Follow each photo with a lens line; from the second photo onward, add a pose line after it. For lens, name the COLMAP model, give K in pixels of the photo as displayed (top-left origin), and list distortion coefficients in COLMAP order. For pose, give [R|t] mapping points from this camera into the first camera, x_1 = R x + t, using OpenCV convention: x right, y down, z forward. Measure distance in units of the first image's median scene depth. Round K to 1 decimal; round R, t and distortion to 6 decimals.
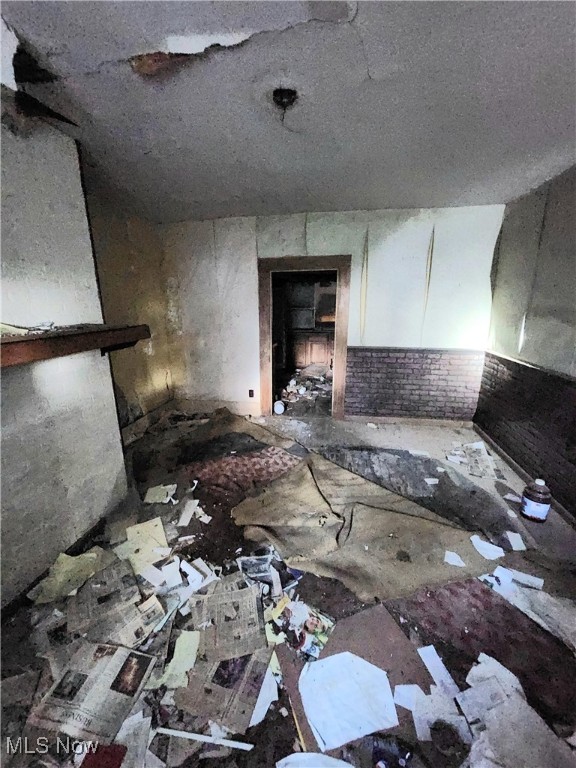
lens RADIAL K [[315.4, 0, 288.0], [0, 315.4, 384.0], [0, 0, 1]] dist [0.000792, 0.000610]
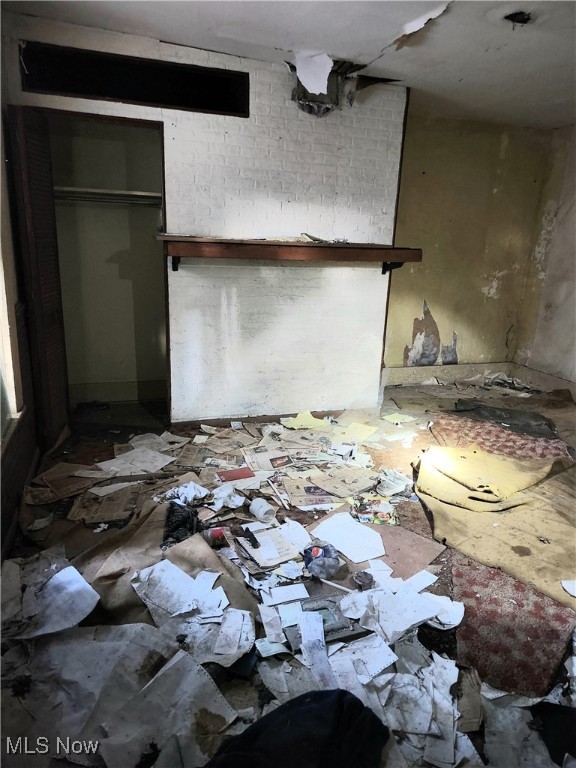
lens RADIAL K [[515.8, 0, 297.2], [0, 515.8, 384.9], [0, 0, 1]] dist [0.083445, -0.065589]
pose [[0.483066, 0.277107, -0.830577, 1.224375], [-0.268435, 0.949789, 0.160758, 0.099322], [0.833420, 0.145299, 0.533197, -0.273631]]
